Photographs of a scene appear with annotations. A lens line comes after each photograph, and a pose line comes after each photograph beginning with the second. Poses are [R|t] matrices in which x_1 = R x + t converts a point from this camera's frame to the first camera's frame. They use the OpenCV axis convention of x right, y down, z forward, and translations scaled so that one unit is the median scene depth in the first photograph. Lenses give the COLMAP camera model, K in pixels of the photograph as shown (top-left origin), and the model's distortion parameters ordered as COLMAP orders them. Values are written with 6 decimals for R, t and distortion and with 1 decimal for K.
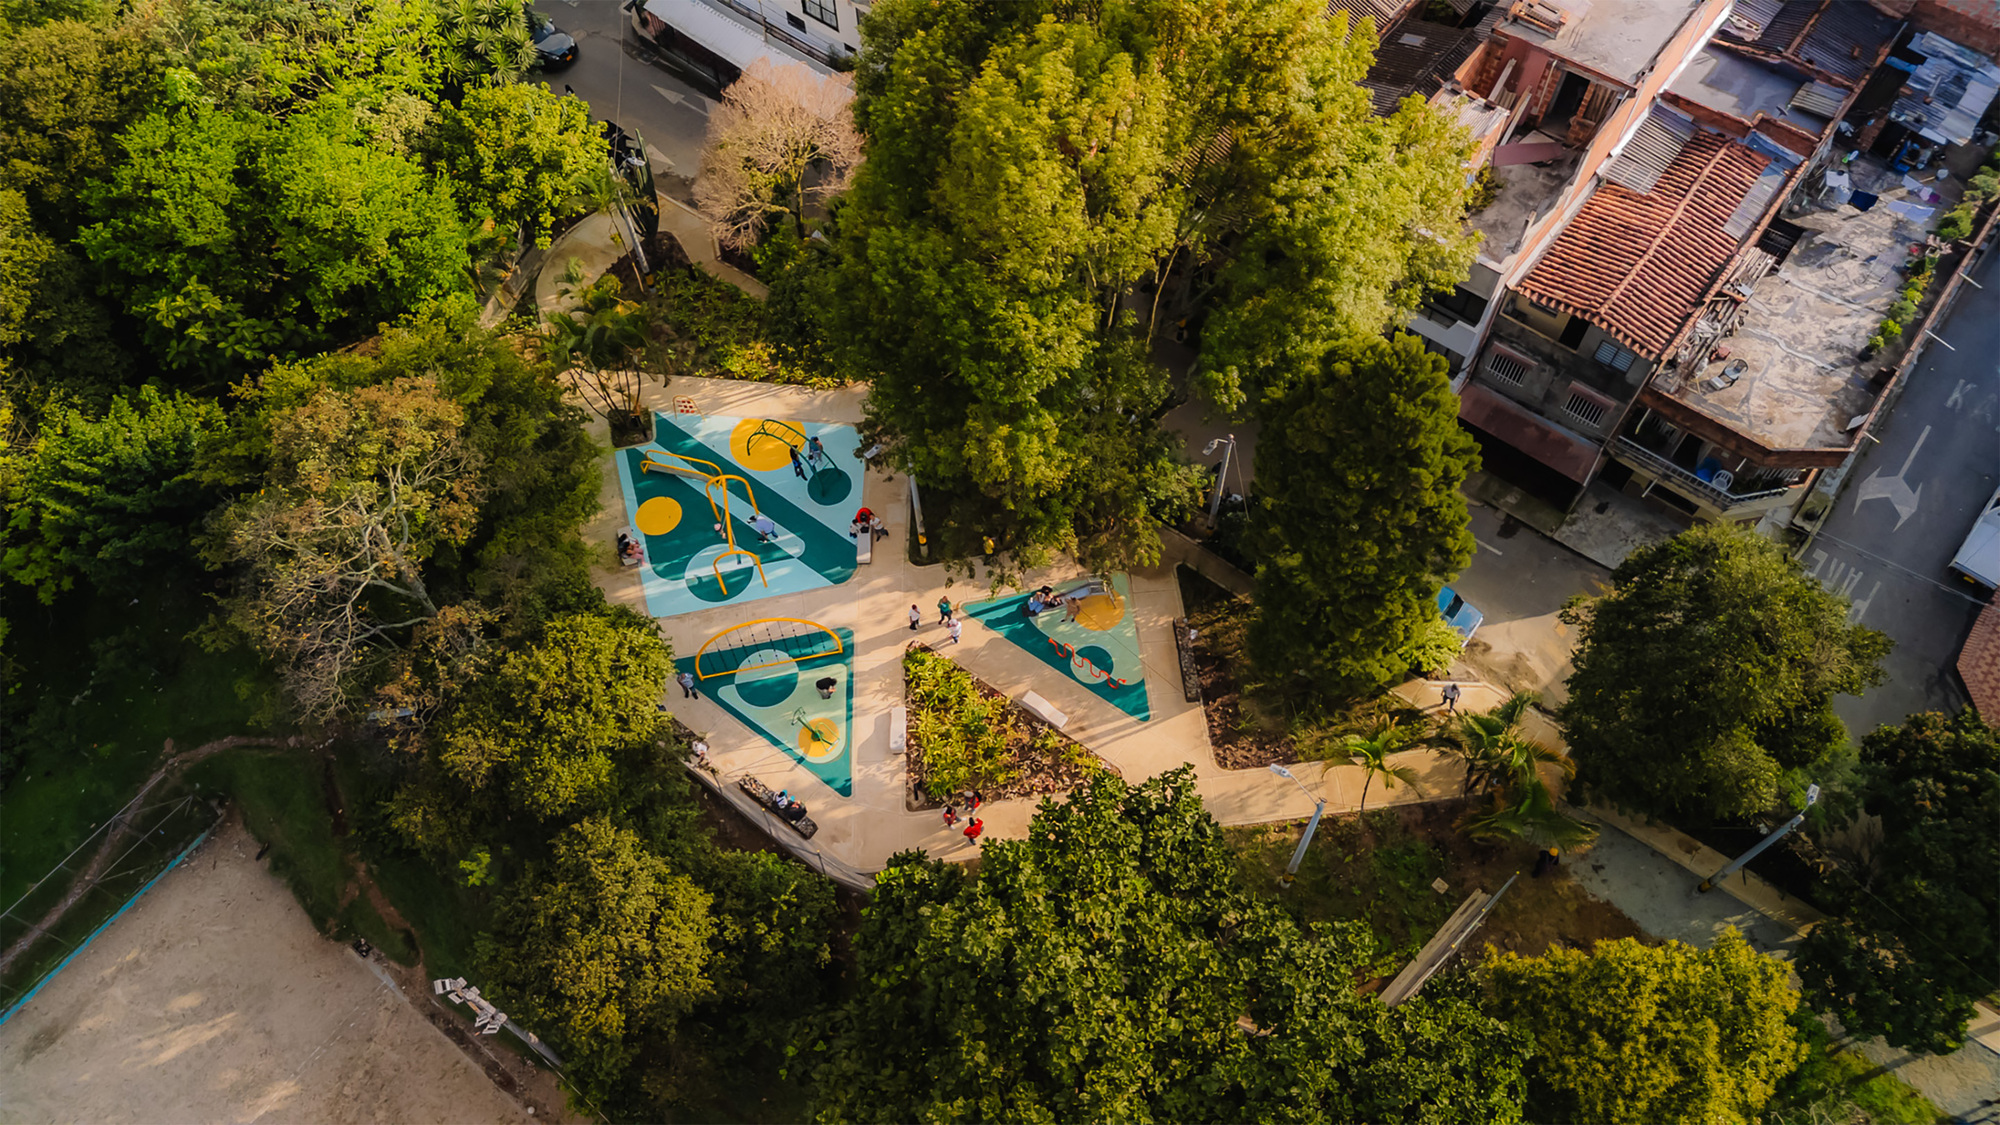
lens RADIAL K [[1448.2, 0, 1000.0], [0, 1448.2, 562.5], [0, 0, 1]] dist [0.000574, 0.002968]
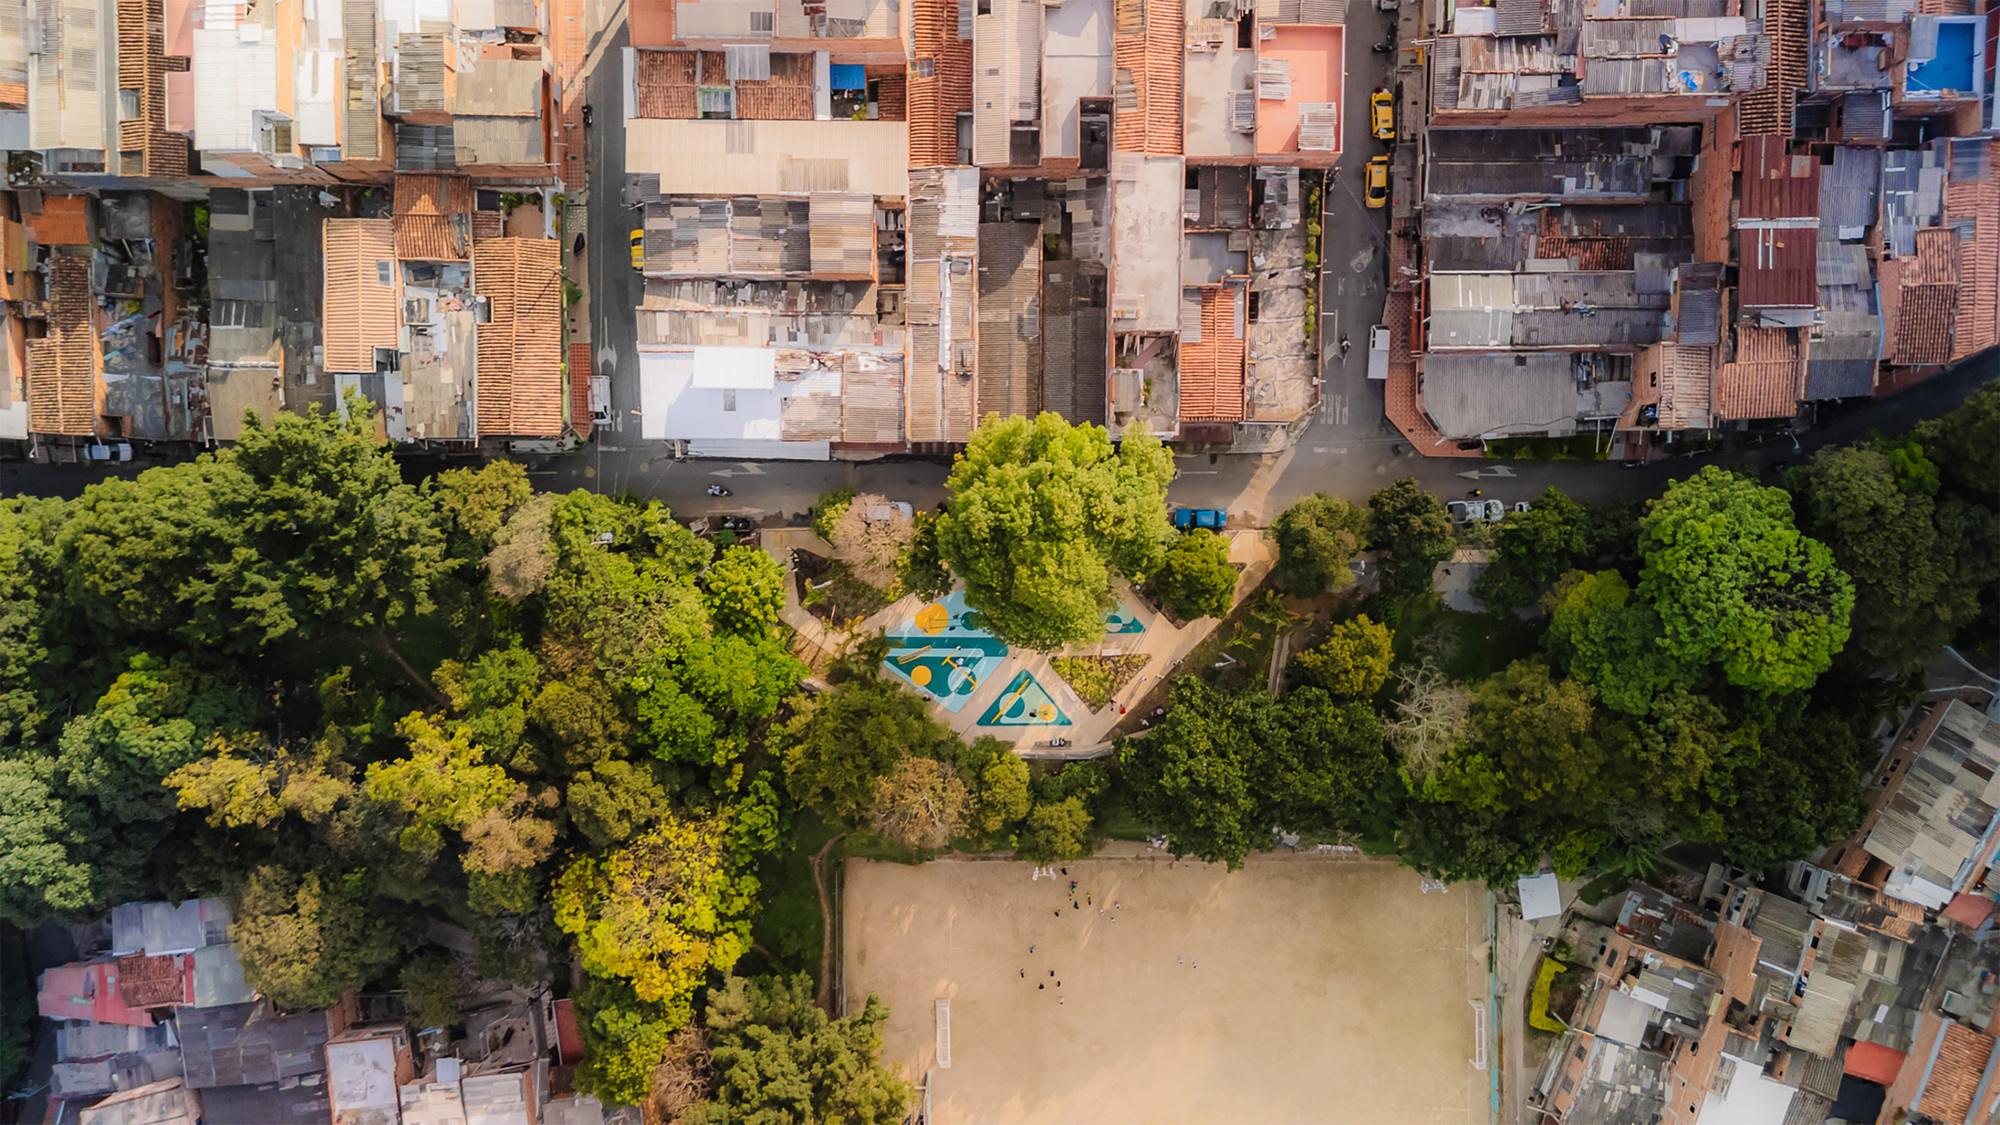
lens RADIAL K [[1448.2, 0, 1000.0], [0, 1448.2, 562.5], [0, 0, 1]] dist [0.000574, 0.002968]
pose [[0.786294, -0.617726, -0.012492, 0.005772], [0.525817, 0.658415, 0.538522, -1.387287], [-0.324434, -0.430005, 0.842519, -0.959314]]
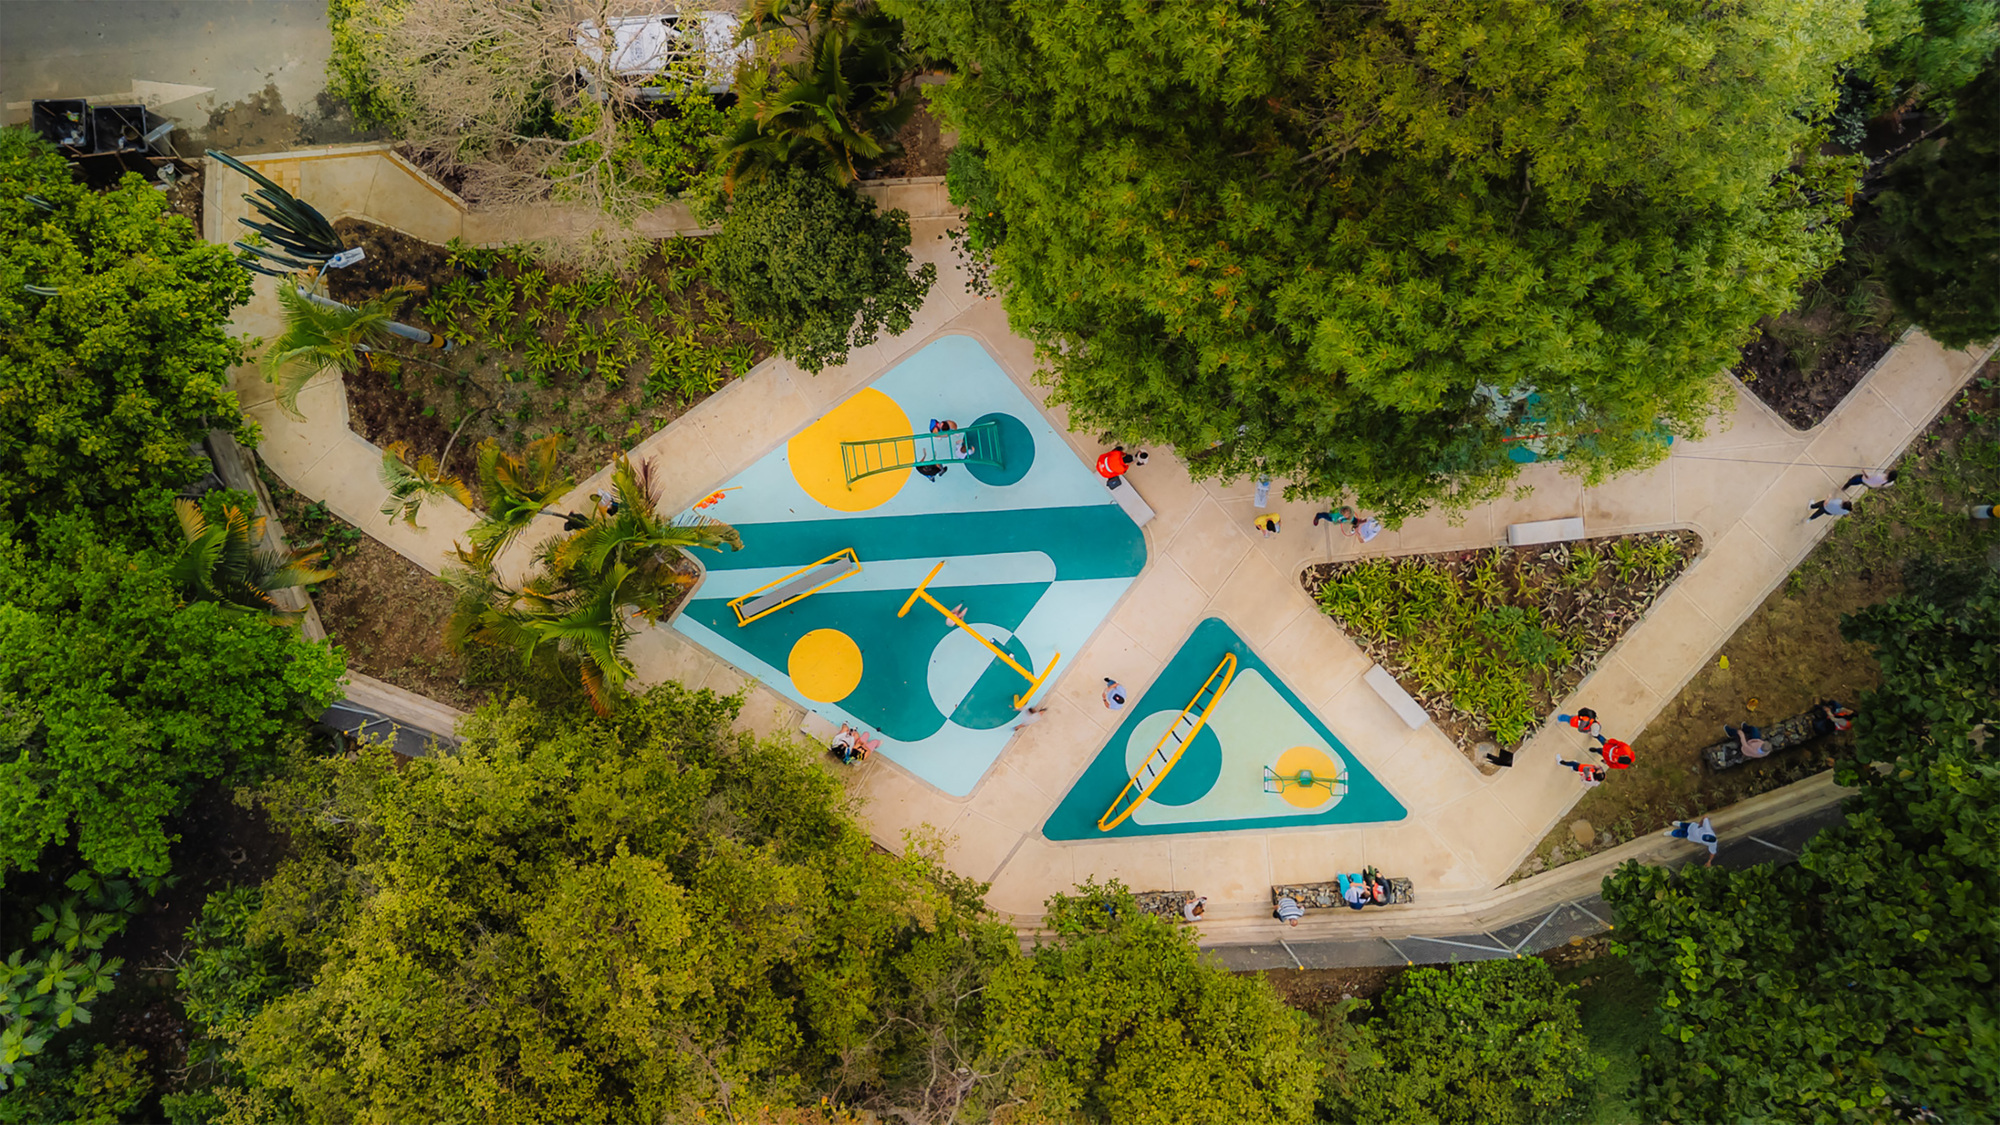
lens RADIAL K [[1448.2, 0, 1000.0], [0, 1448.2, 562.5], [0, 0, 1]] dist [0.000574, 0.002968]
pose [[0.750060, -0.661308, 0.009080, -0.160848], [0.552532, 0.634113, 0.540934, -0.368411], [-0.363481, -0.400716, 0.841016, 0.481901]]
